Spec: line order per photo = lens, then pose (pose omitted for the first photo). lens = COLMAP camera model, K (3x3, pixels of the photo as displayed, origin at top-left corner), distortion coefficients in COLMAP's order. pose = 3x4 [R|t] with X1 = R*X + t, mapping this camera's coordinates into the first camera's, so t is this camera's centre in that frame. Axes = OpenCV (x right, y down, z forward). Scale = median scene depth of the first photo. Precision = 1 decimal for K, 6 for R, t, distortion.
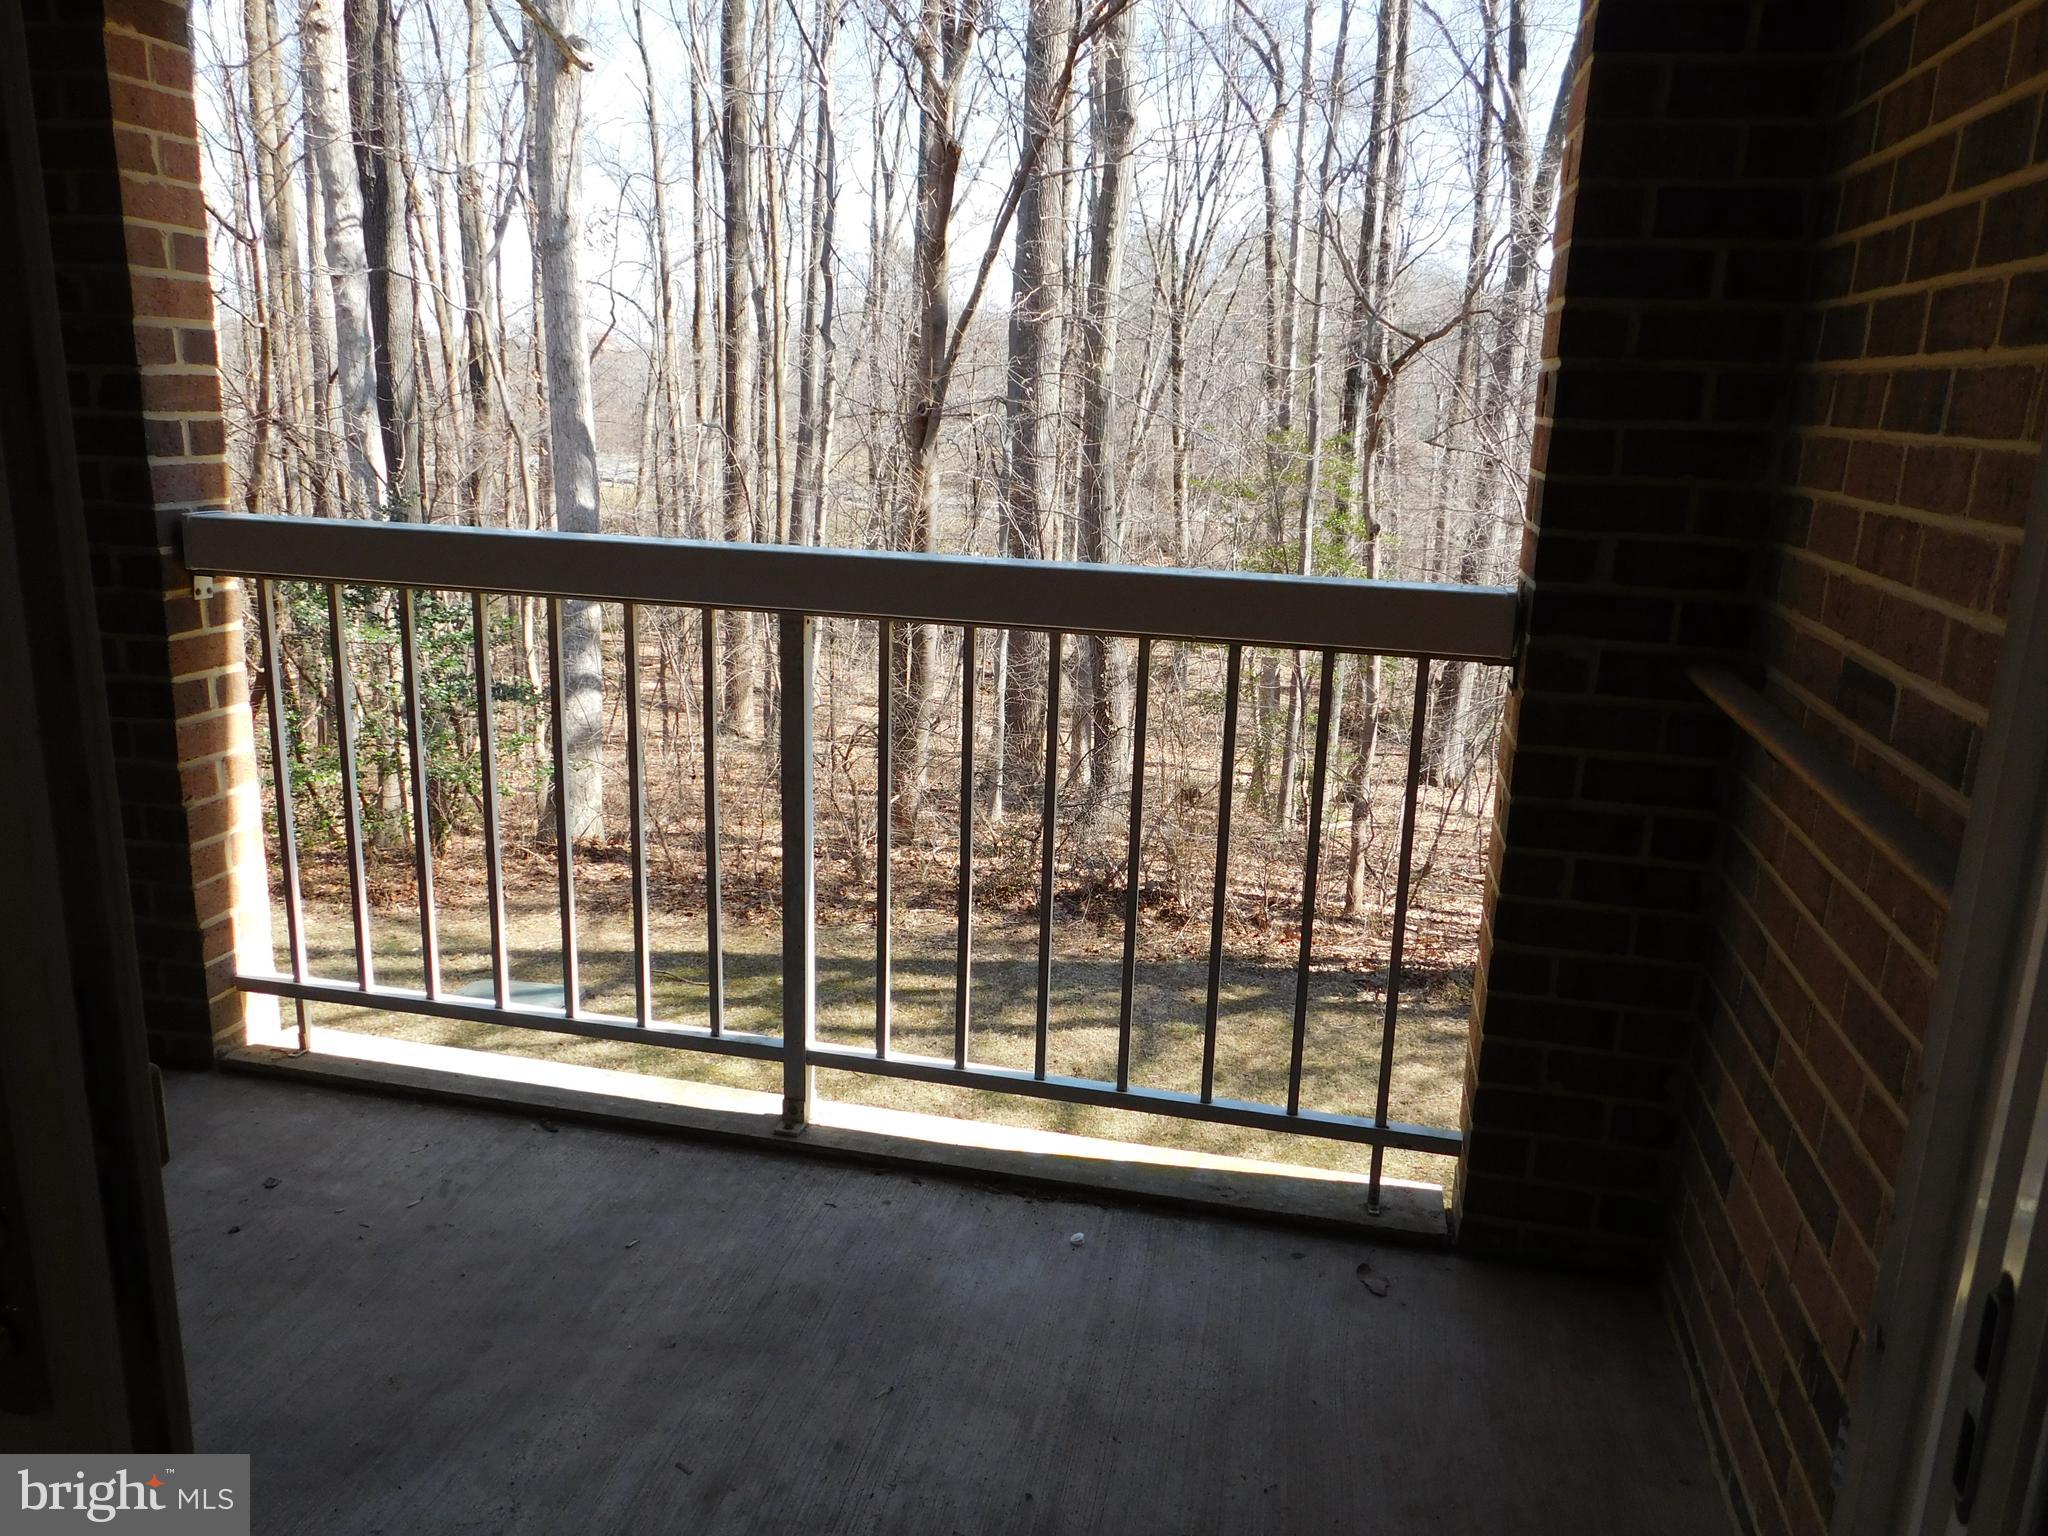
lens RADIAL K [[1515.0, 0, 1020.4], [0, 1515.0, 763.0], [0, 0, 1]] dist [-0.010749, 0.014991]
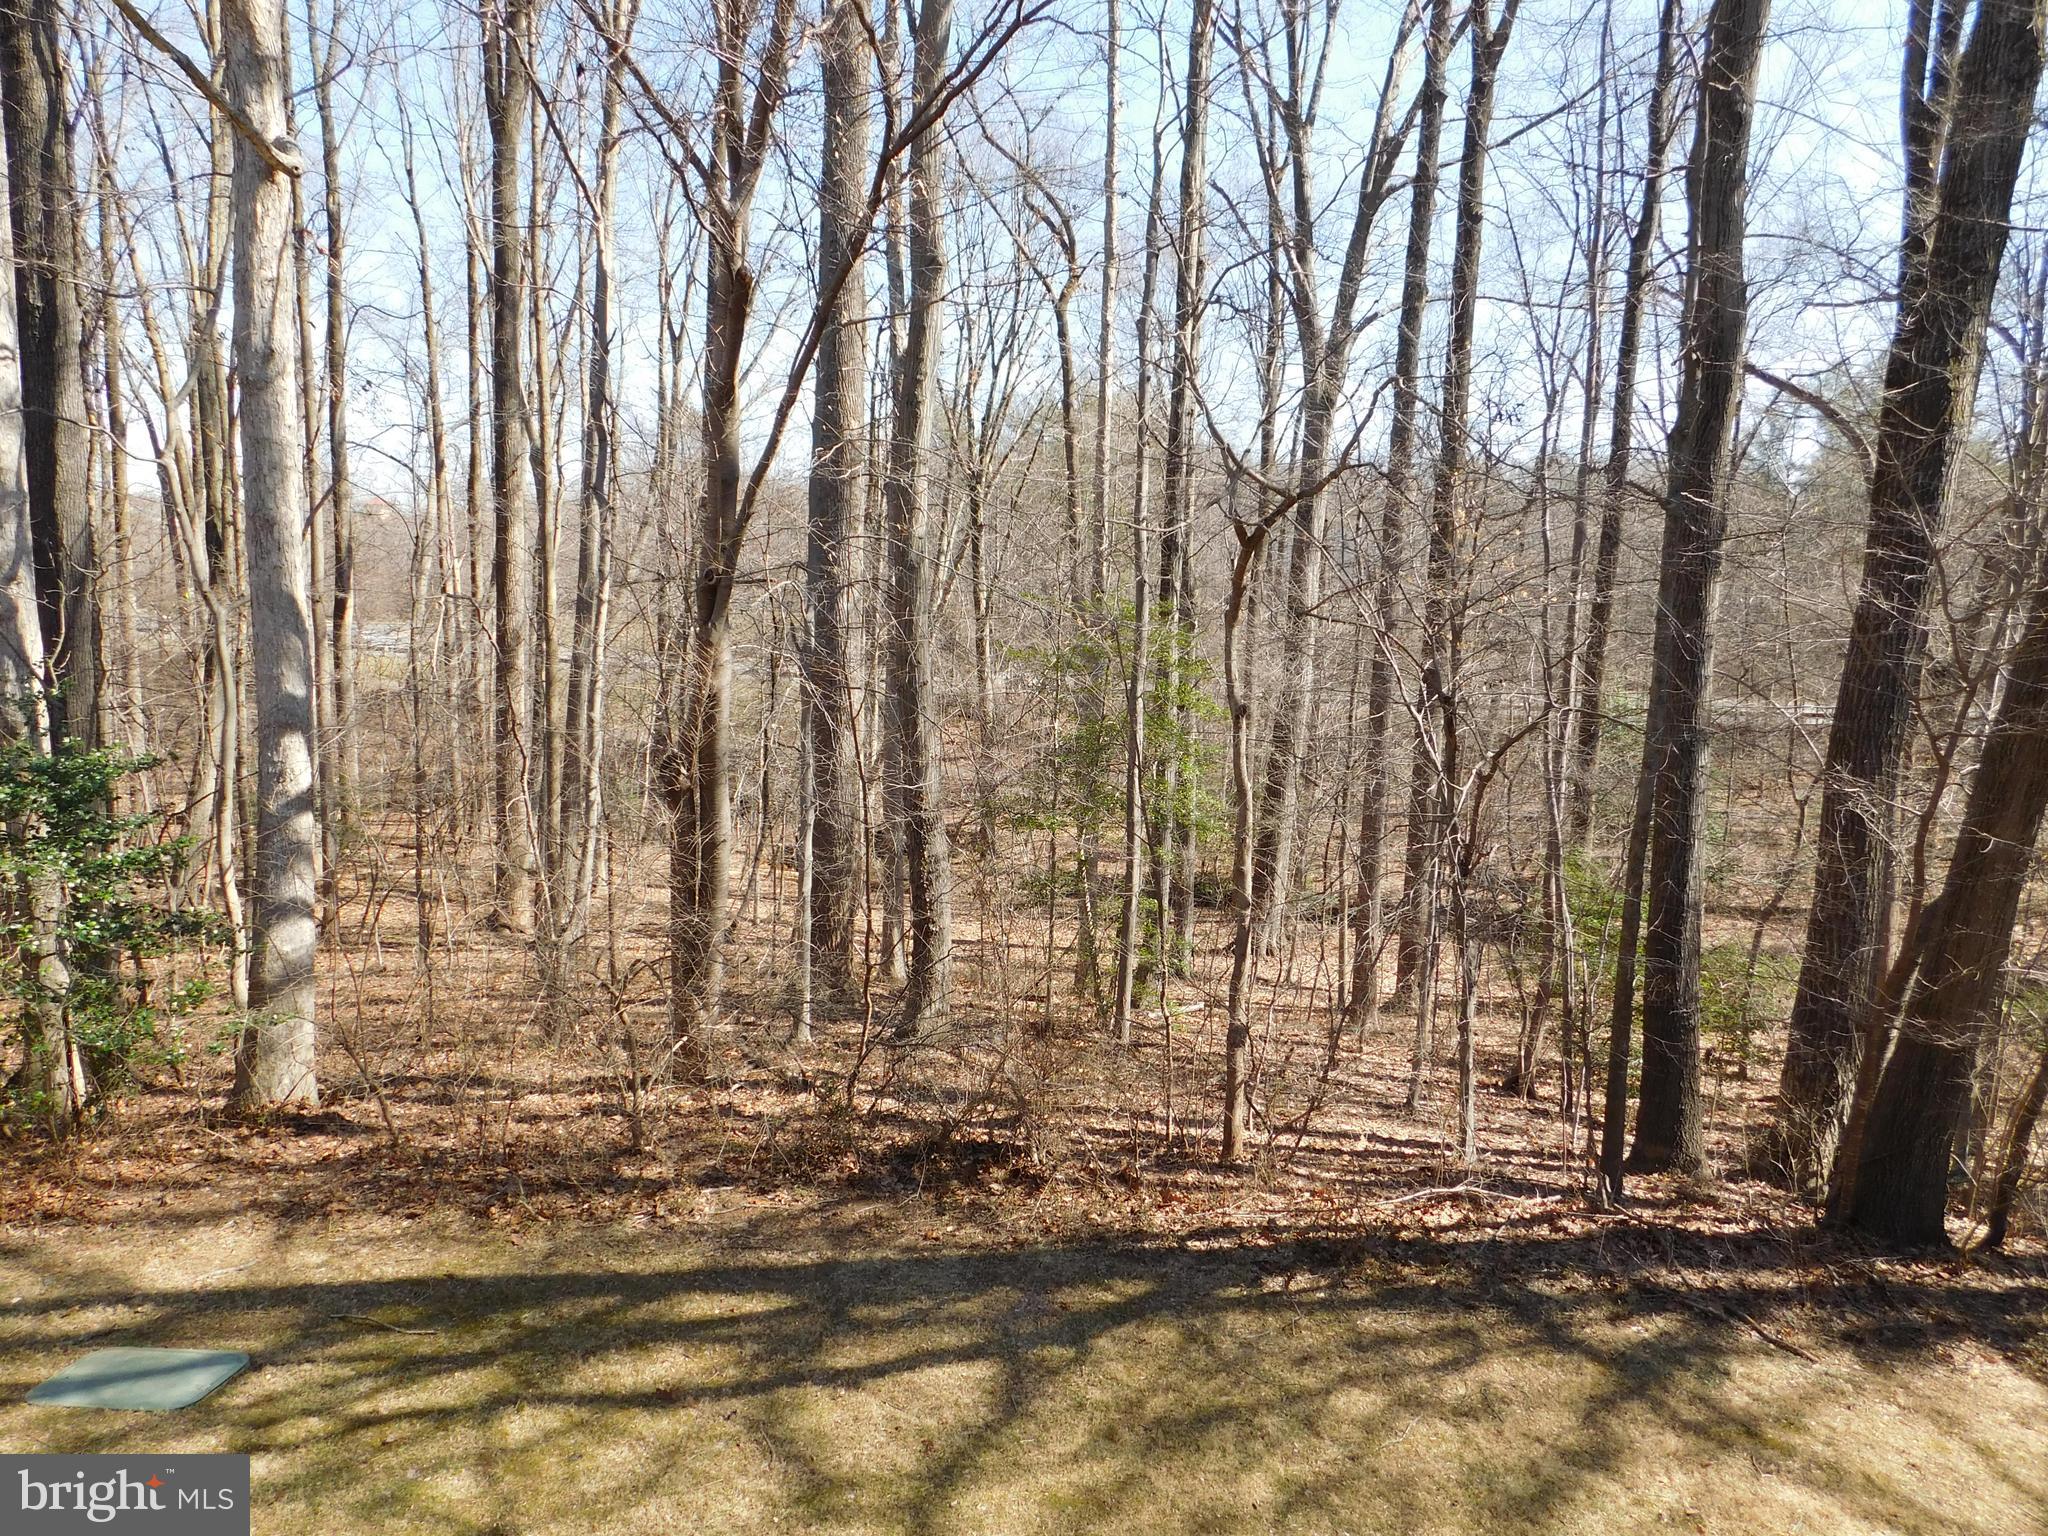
lens RADIAL K [[1515.0, 0, 1020.4], [0, 1515.0, 763.0], [0, 0, 1]] dist [-0.010749, 0.014991]
pose [[0.990976, -0.018807, 0.132713, -0.005959], [0.032632, 0.994169, -0.102781, -0.031813], [-0.130006, 0.106184, 0.985811, 0.130285]]
